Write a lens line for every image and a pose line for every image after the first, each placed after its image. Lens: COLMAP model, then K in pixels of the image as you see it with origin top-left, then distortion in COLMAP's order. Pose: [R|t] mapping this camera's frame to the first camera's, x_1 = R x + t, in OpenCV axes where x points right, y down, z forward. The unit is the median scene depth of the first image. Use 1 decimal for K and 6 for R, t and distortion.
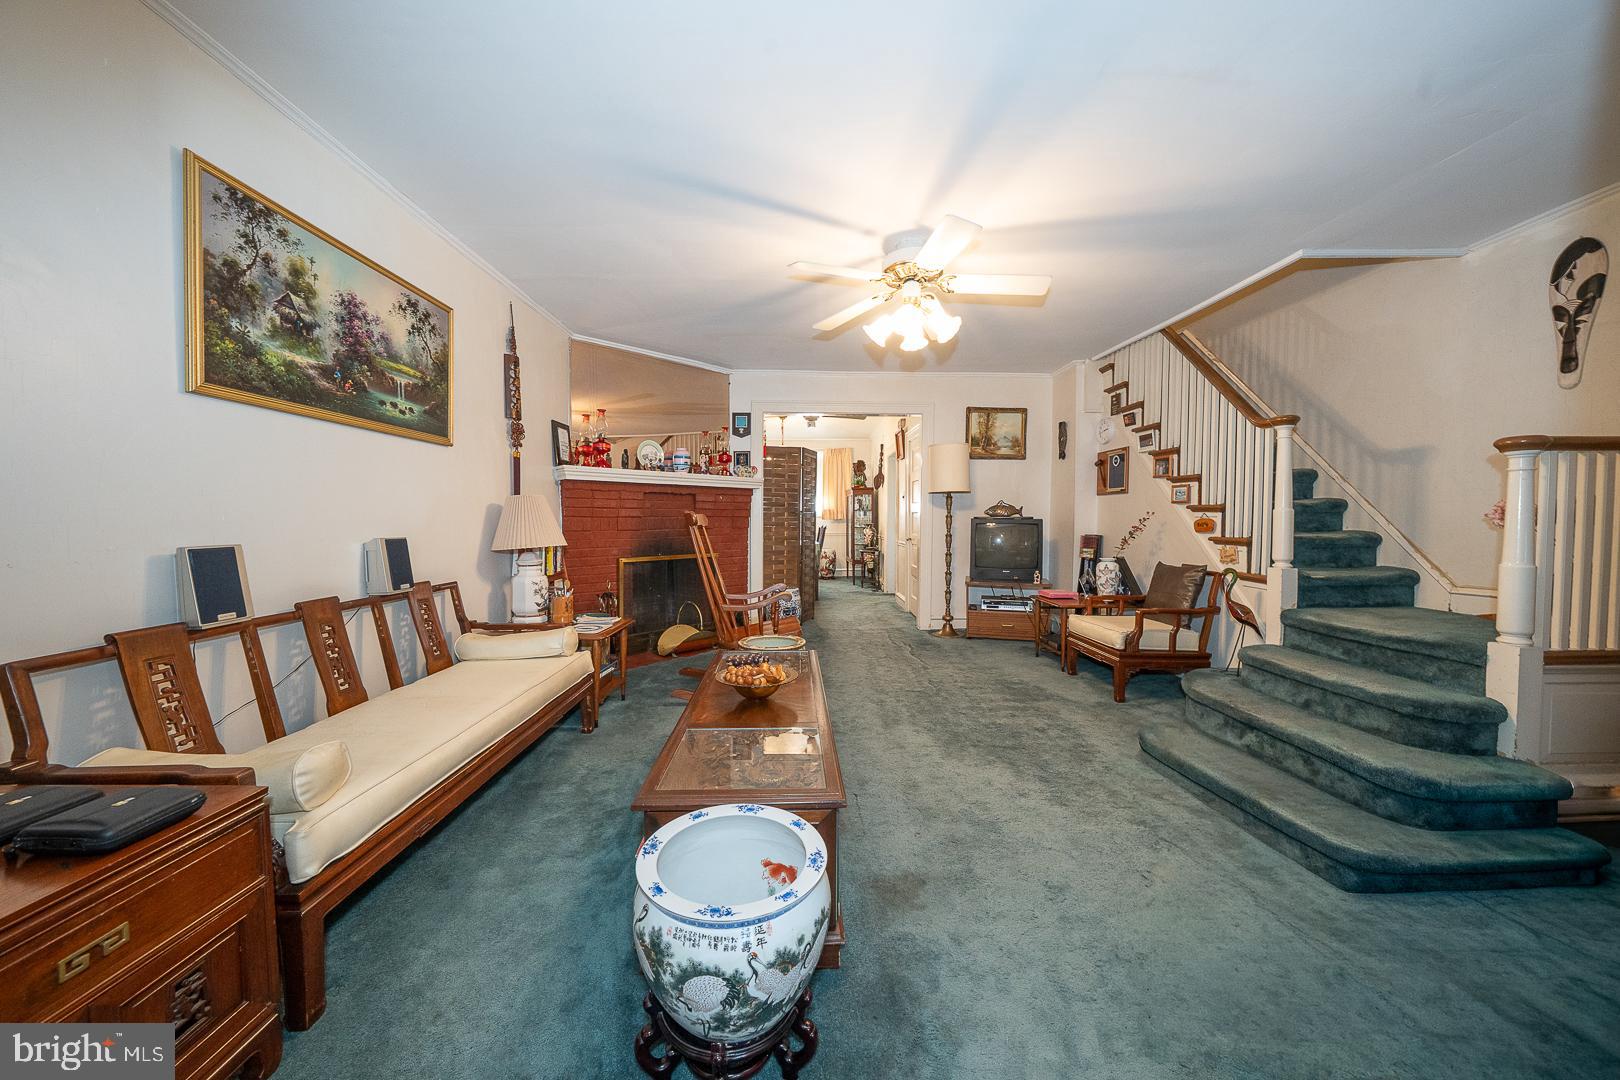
lens RADIAL K [[554.0, 0, 812.1], [0, 554.0, 535.6], [0, 0, 1]] dist [-0.028960, 0.005938]
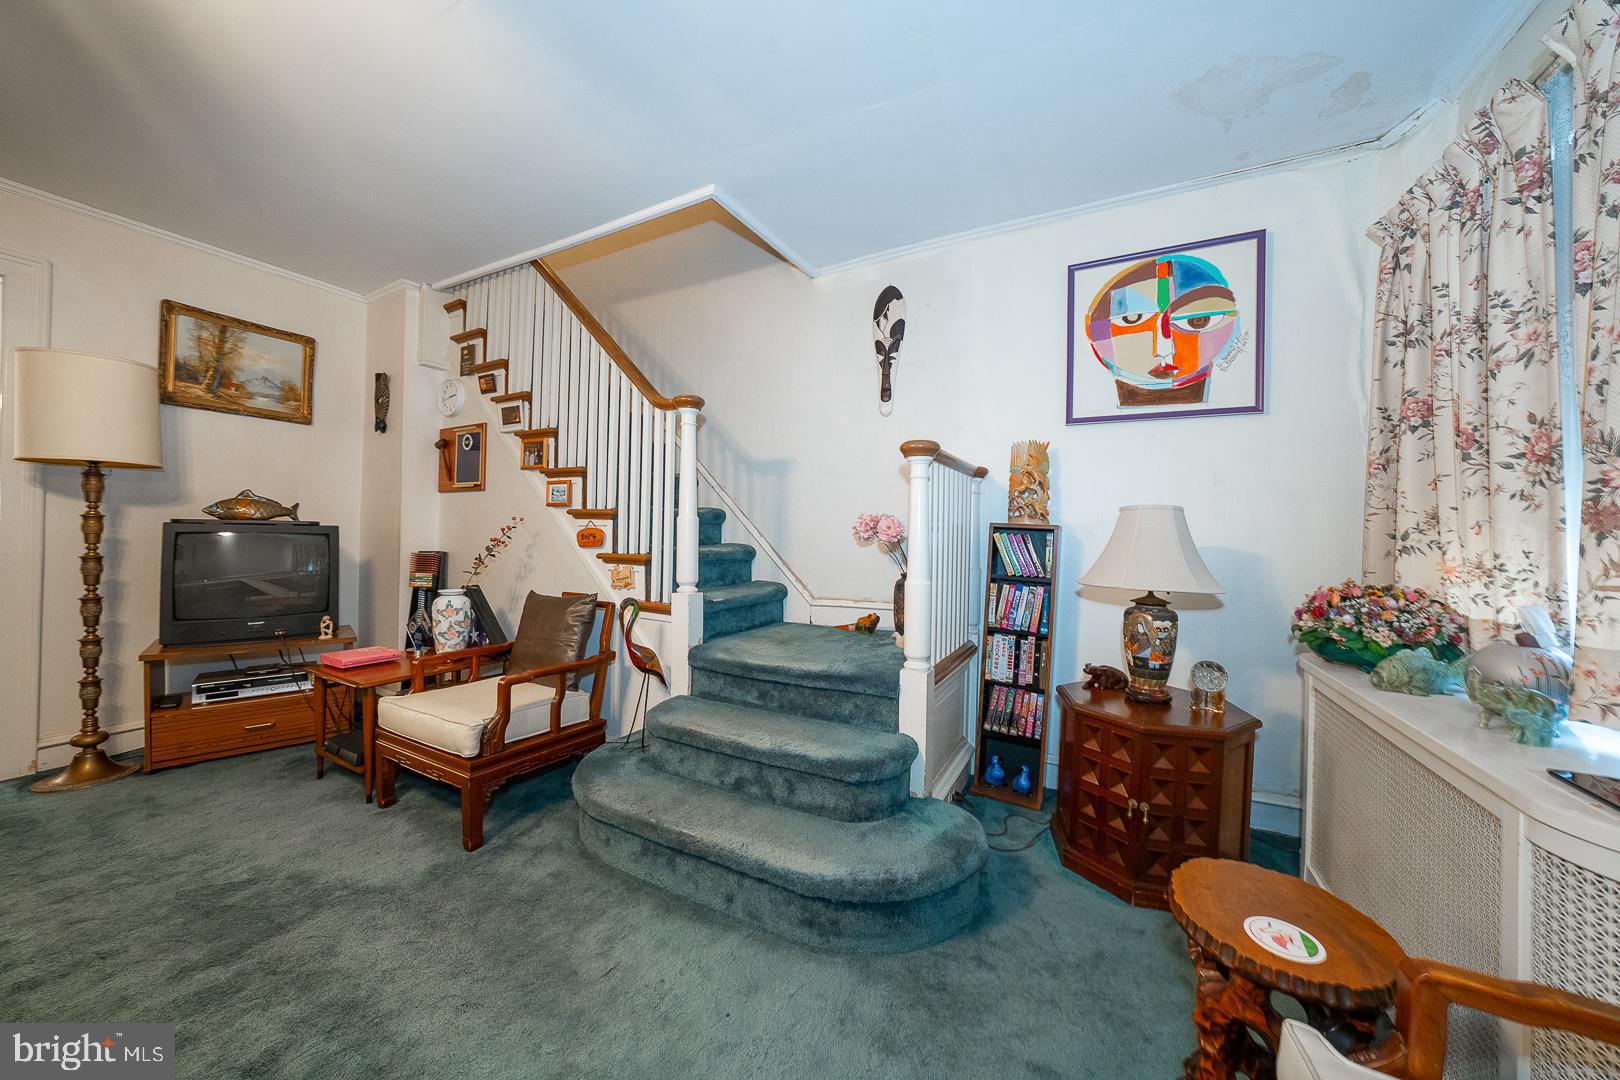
lens RADIAL K [[554.0, 0, 812.1], [0, 554.0, 535.6], [0, 0, 1]] dist [-0.028960, 0.005938]
pose [[0.492613, 0.006571, 0.870224, 0.222248], [0.013383, 0.999796, -0.015126, -0.006037], [-0.870146, 0.019097, 0.492424, 0.378510]]
